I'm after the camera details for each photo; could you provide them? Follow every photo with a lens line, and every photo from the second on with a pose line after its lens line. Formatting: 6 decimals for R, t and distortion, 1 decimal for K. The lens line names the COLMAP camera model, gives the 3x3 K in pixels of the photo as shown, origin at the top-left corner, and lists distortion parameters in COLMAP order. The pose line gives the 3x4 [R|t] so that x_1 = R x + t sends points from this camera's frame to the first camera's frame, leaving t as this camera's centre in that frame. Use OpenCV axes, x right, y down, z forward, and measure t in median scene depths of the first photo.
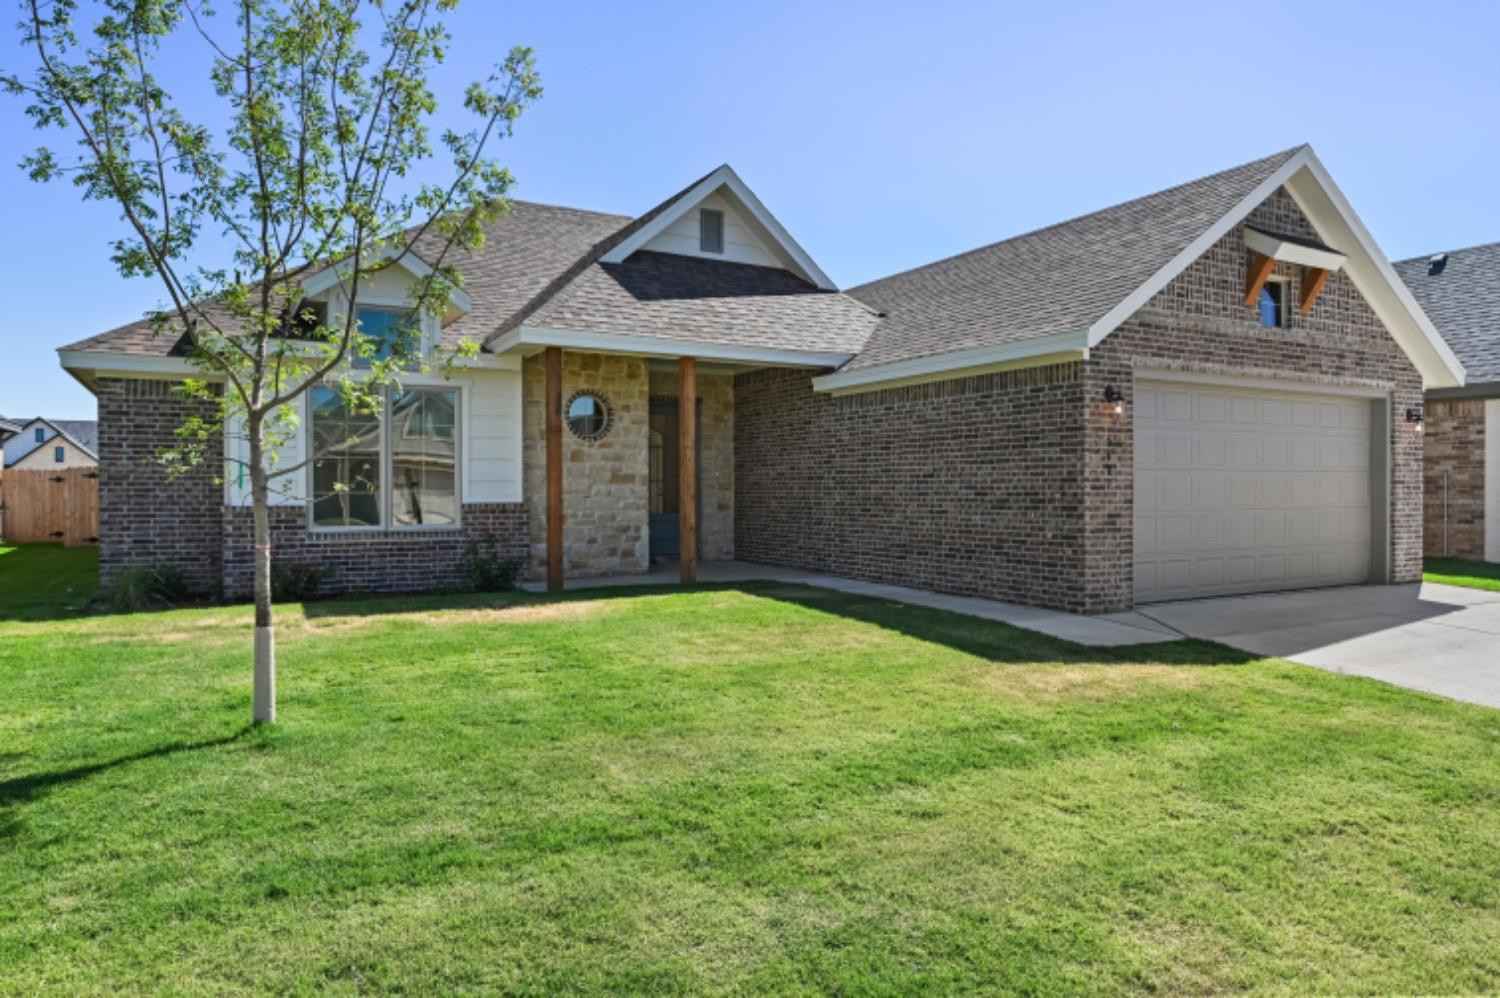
lens RADIAL K [[685.8, 0, 745.4], [0, 685.8, 489.2], [0, 0, 1]] dist [-0.001102, -0.000051]
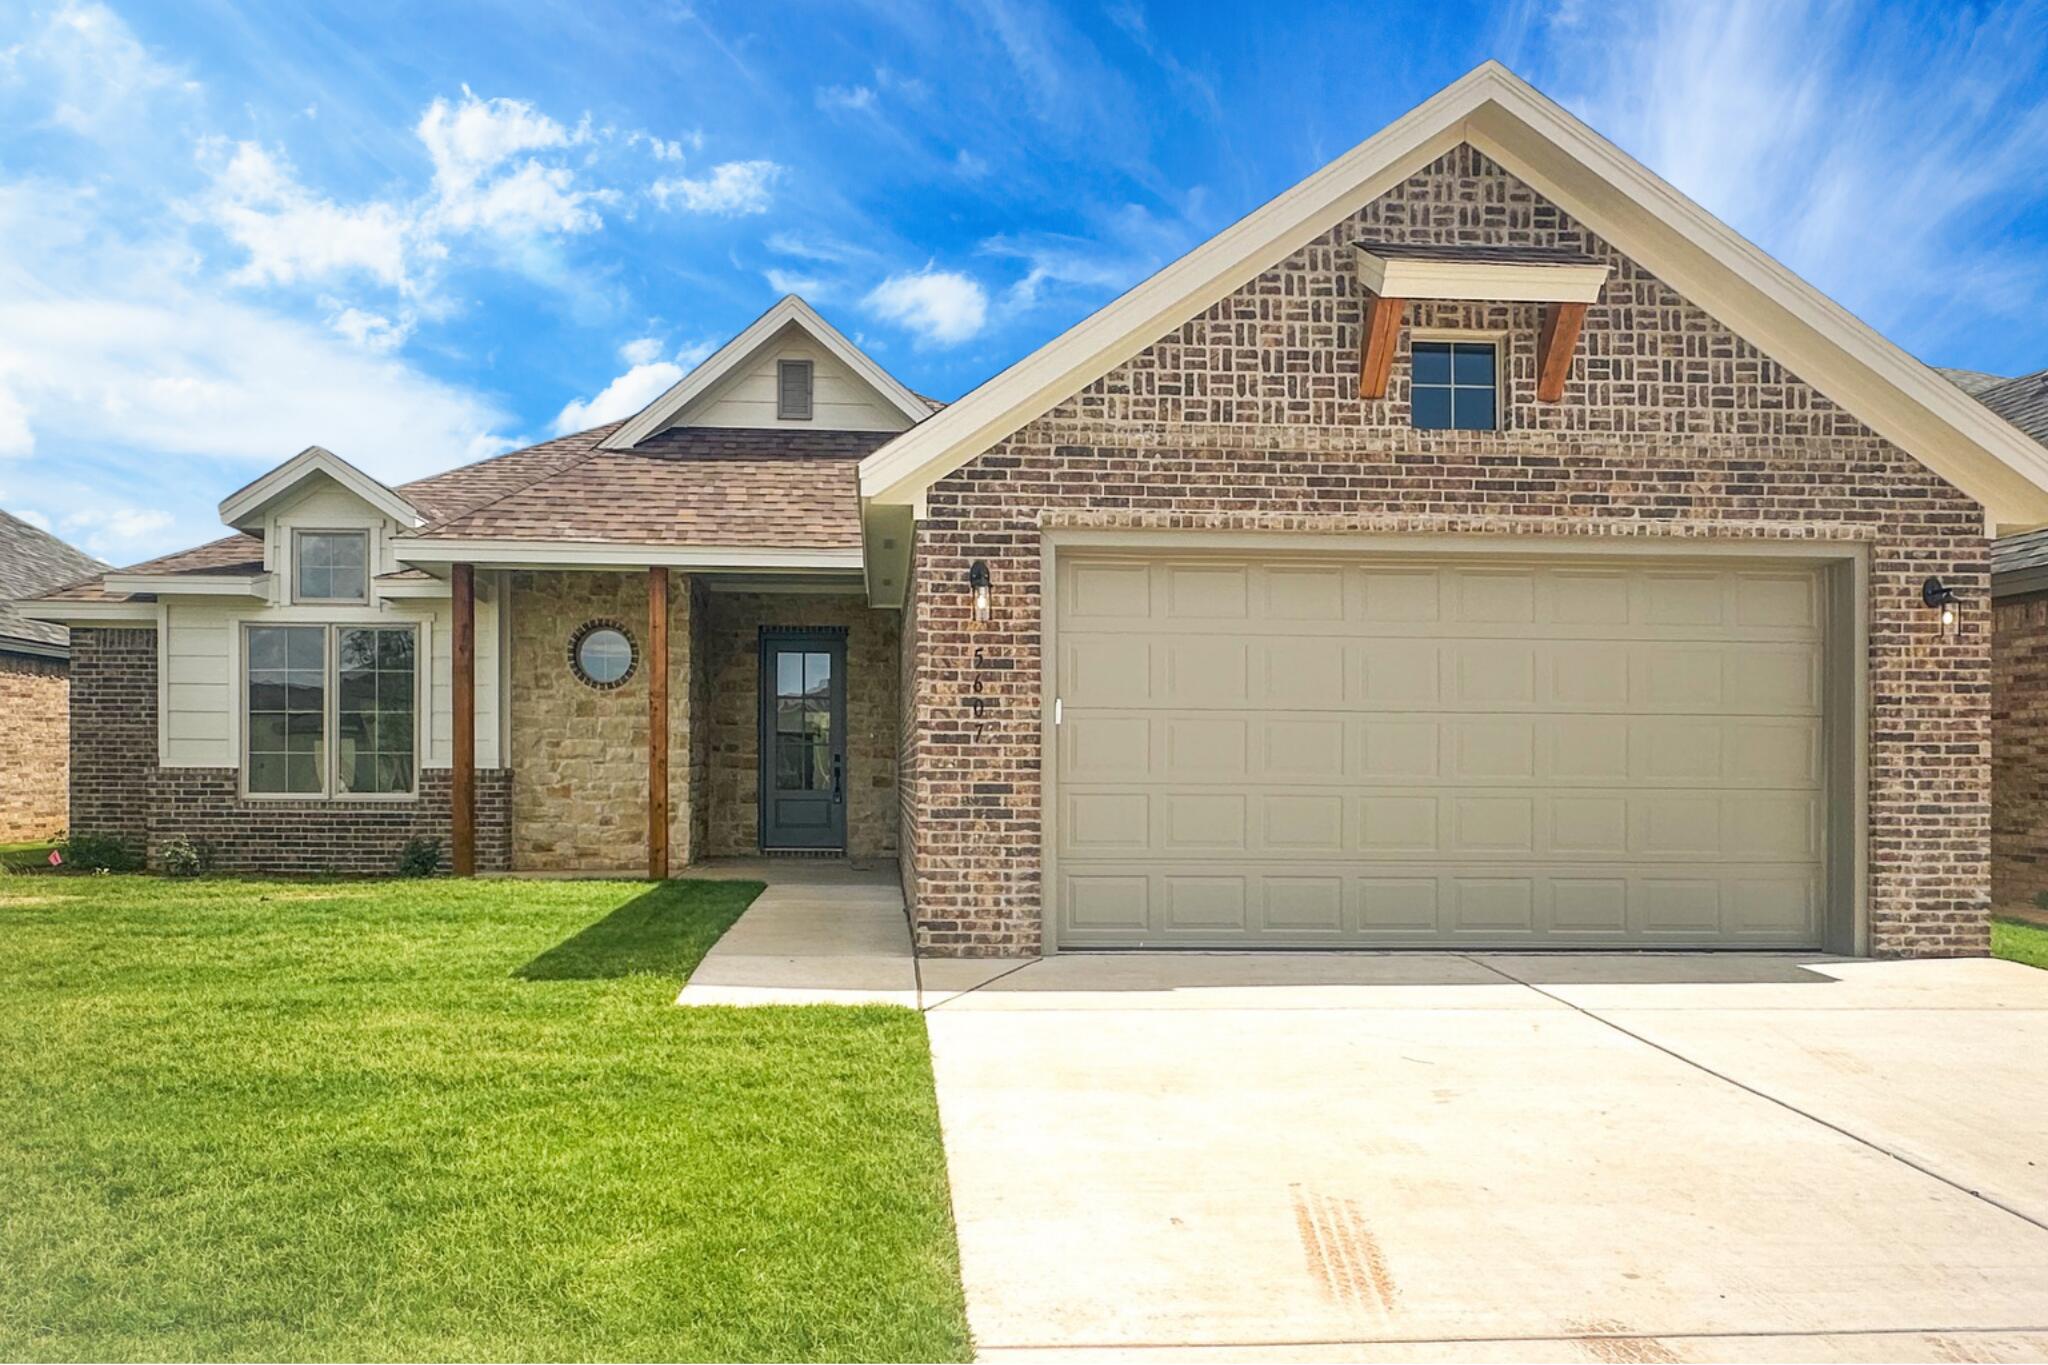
lens RADIAL K [[947.3, 0, 1024.0], [0, 947.3, 768.6], [0, 0, 1]] dist [0.000569, -0.000185]
pose [[0.941001, 0.007089, -0.338330, 0.719529], [-0.008302, 0.999963, -0.002139, 0.020196], [0.338302, 0.004821, 0.941025, 0.228437]]
